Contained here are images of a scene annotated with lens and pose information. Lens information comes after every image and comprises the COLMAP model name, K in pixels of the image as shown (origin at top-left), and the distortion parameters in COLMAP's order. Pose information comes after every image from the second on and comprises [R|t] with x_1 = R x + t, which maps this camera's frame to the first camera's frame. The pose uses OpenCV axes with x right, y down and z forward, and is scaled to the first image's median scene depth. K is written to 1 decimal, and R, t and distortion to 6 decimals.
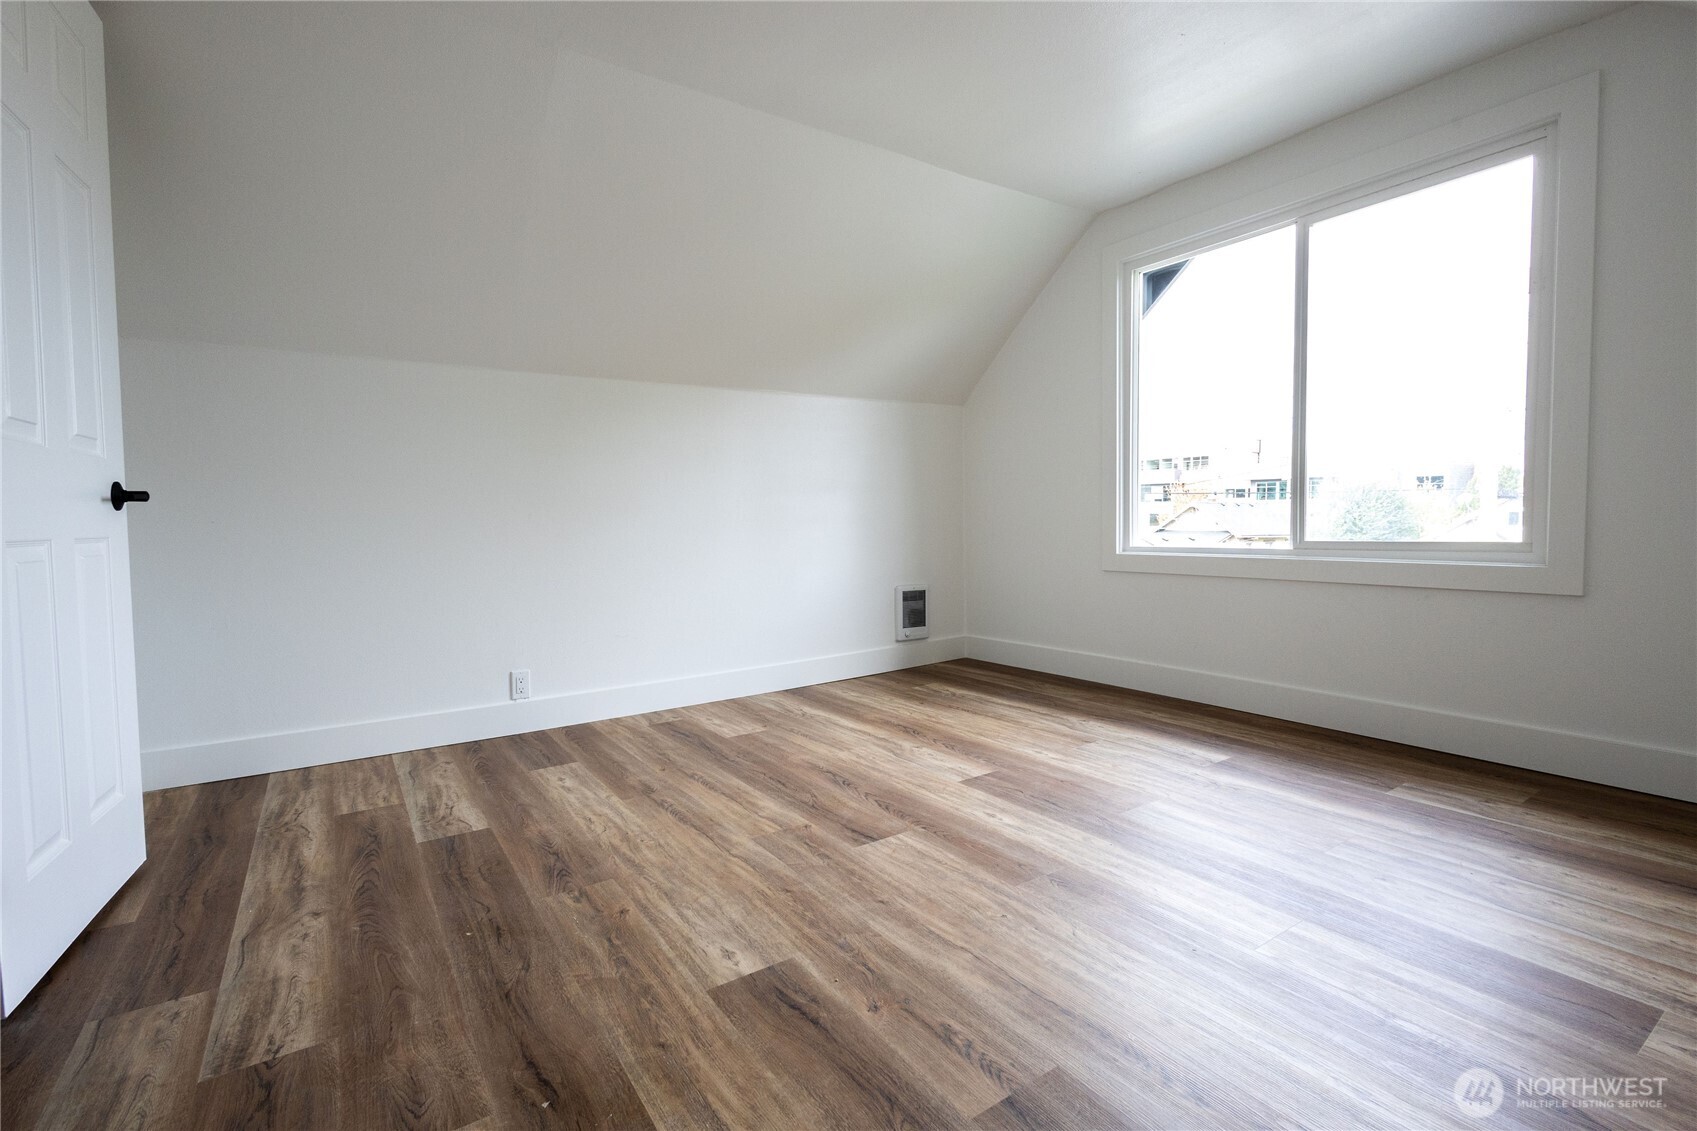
lens RADIAL K [[784.3, 0, 844.7], [0, 784.3, 558.3], [0, 0, 1]] dist [0.004379, 0.000126]
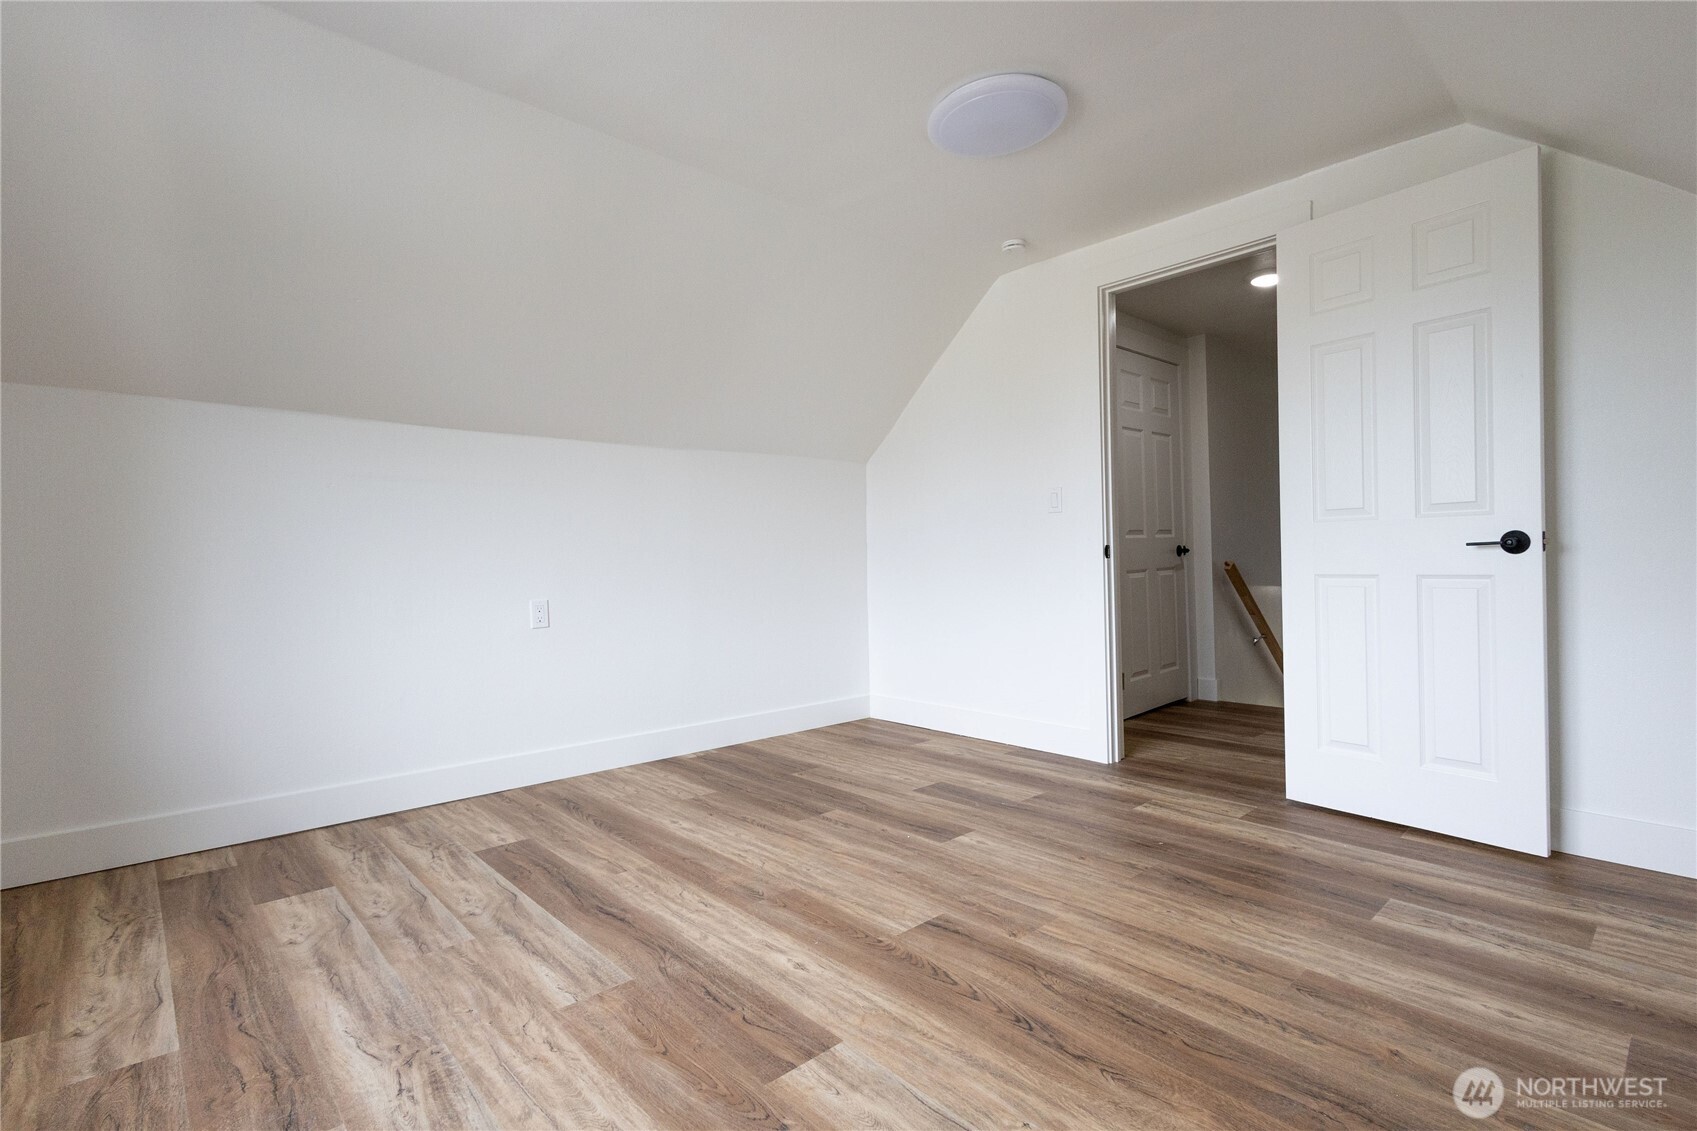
lens RADIAL K [[784.3, 0, 851.4], [0, 784.3, 567.1], [0, 0, 1]] dist [0.004379, 0.000126]
pose [[-0.987001, 0.036207, -0.156581, 0.211102], [0.026989, 0.997797, 0.060602, -0.103786], [0.158430, 0.055588, -0.985804, 1.521799]]
